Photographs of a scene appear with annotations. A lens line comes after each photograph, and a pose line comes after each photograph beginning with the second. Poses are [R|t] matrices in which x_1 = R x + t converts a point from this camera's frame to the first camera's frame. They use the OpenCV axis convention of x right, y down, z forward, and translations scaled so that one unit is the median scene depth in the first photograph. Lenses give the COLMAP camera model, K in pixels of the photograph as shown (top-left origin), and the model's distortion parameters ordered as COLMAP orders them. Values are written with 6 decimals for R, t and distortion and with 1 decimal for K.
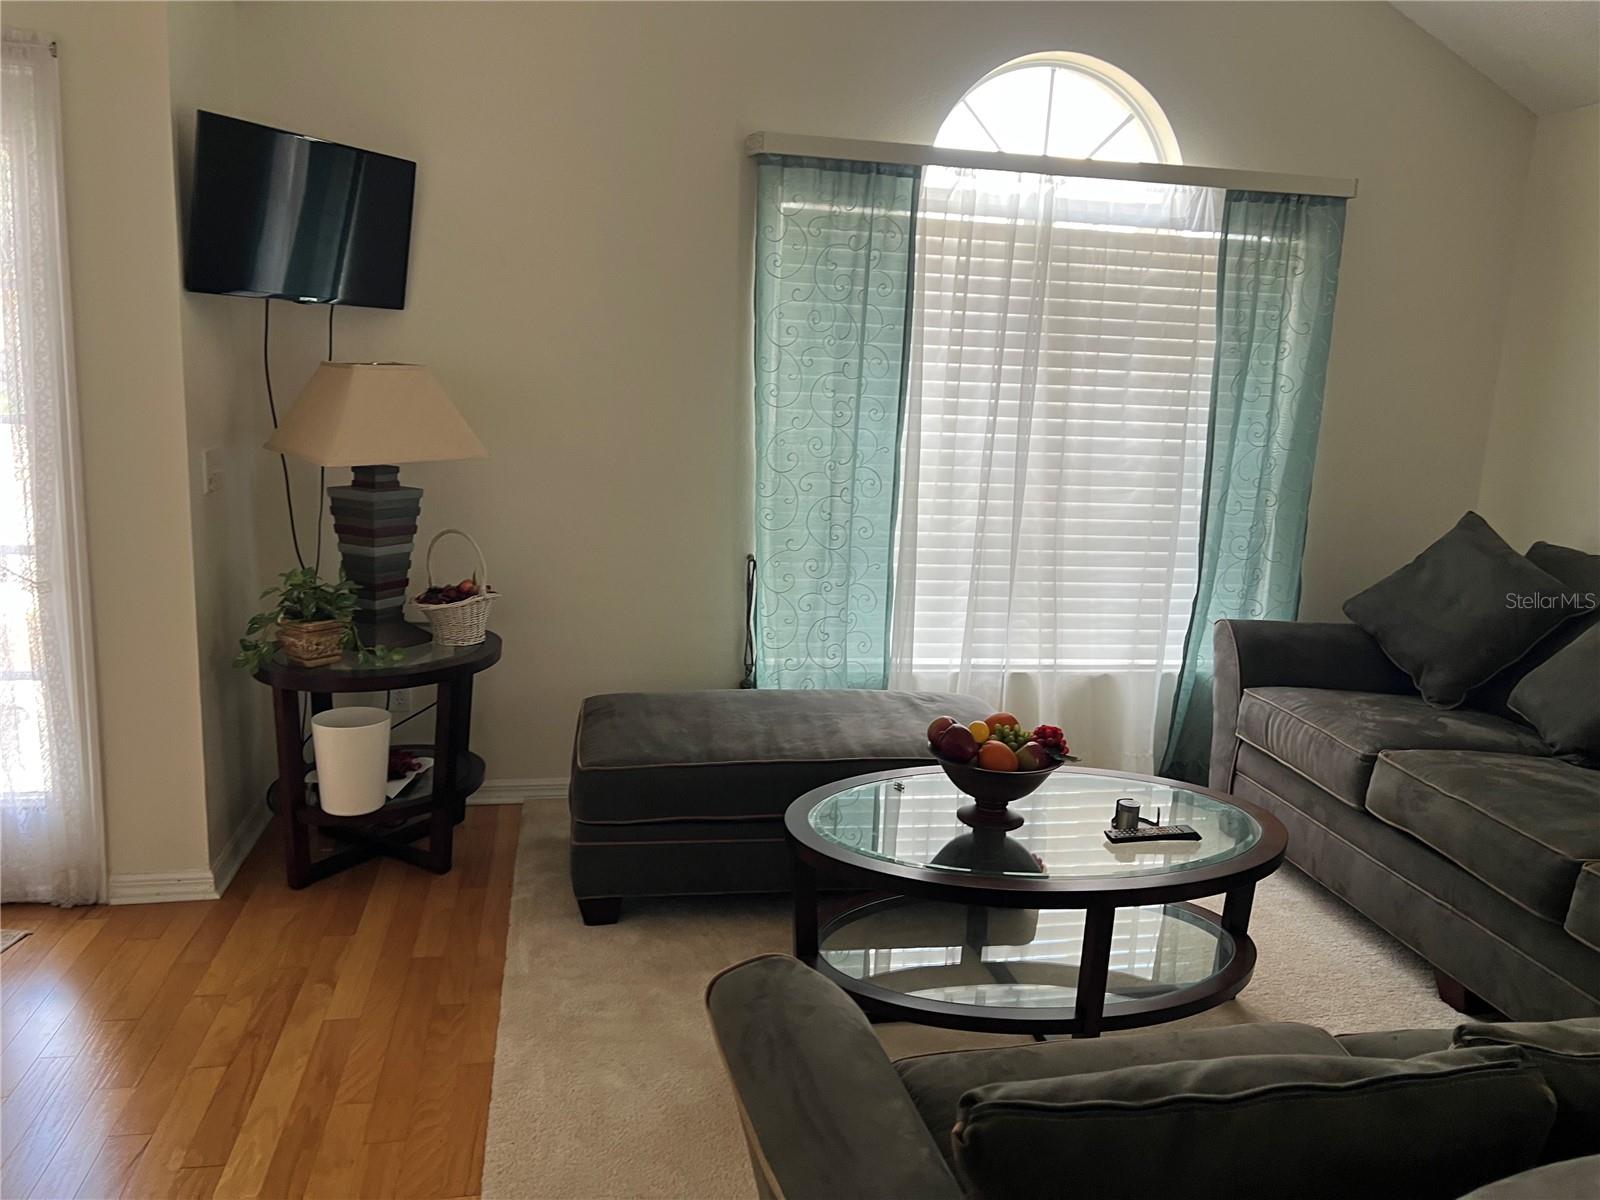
lens RADIAL K [[1209.4, 0, 788.8], [0, 1209.4, 600.9], [0, 0, 1]] dist [0.093442, -0.124887]
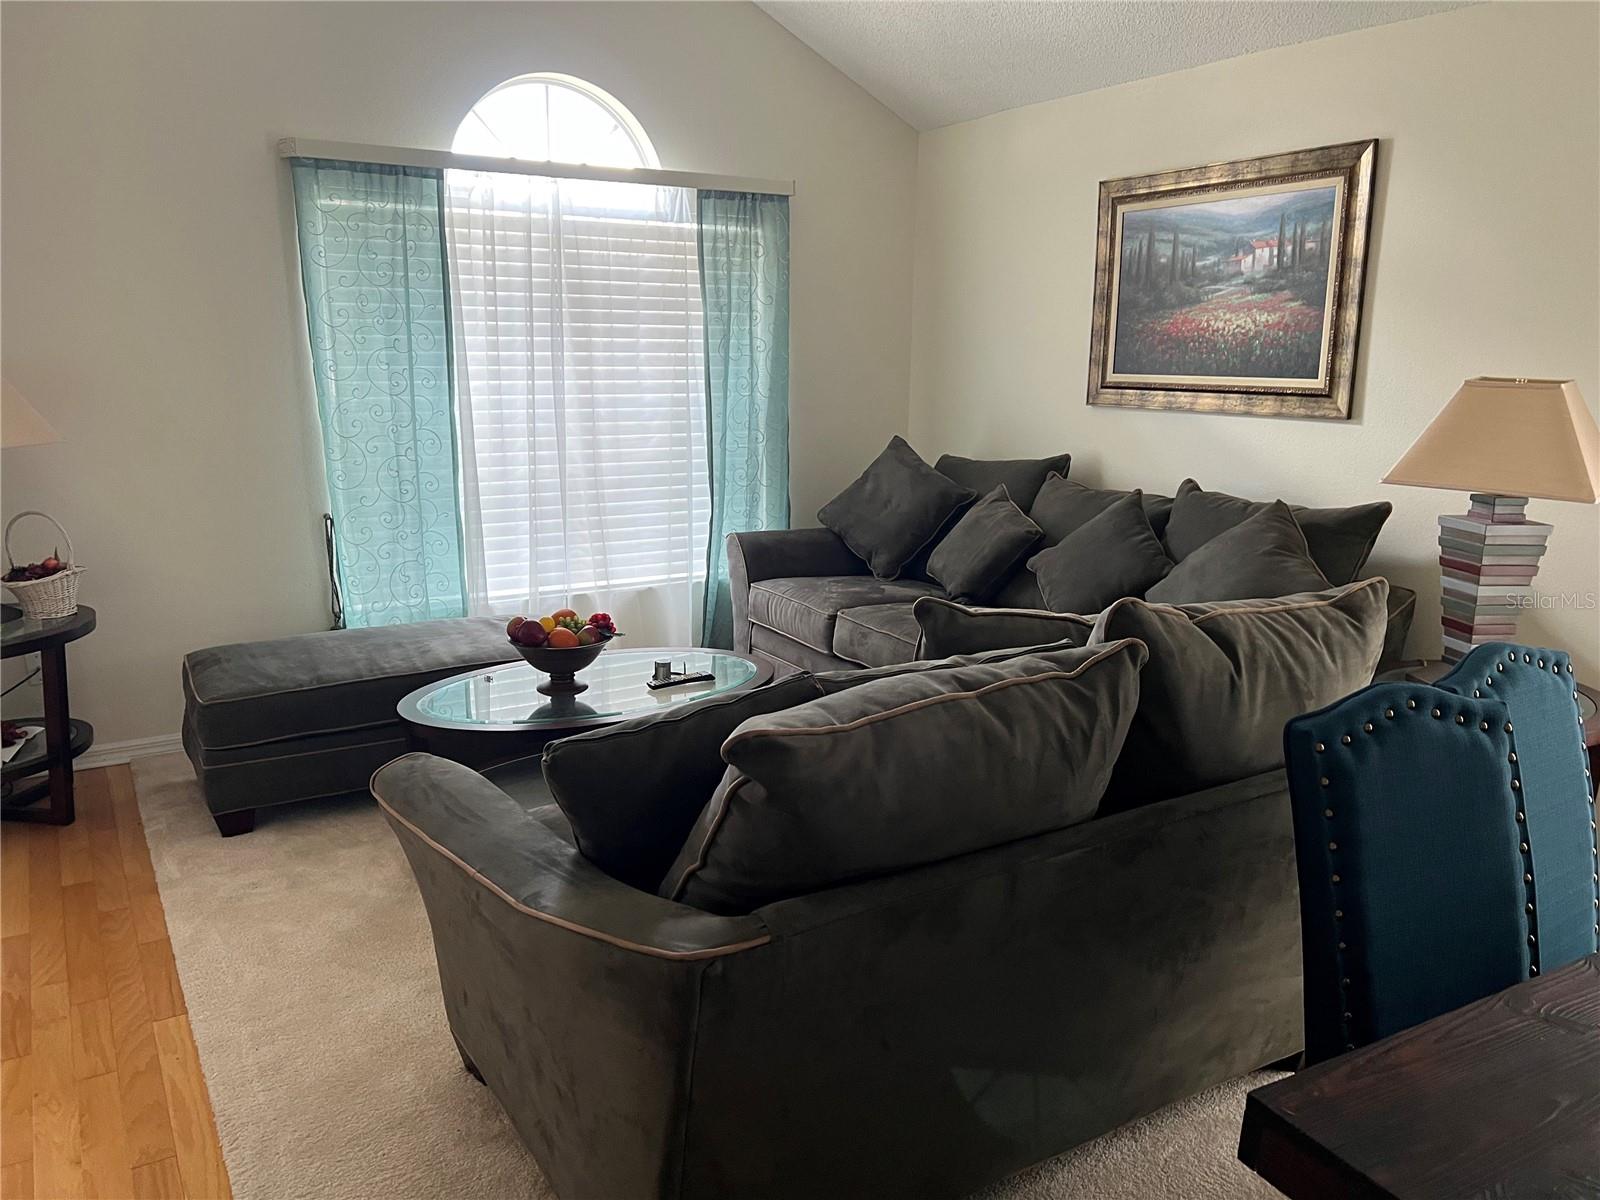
lens RADIAL K [[1209.4, 0, 788.8], [0, 1209.4, 600.9], [0, 0, 1]] dist [0.093442, -0.124887]
pose [[0.932710, -0.114267, 0.342044, -0.030890], [0.104230, 0.993411, 0.047650, 0.033990], [-0.345235, -0.008792, 0.938475, -0.219416]]
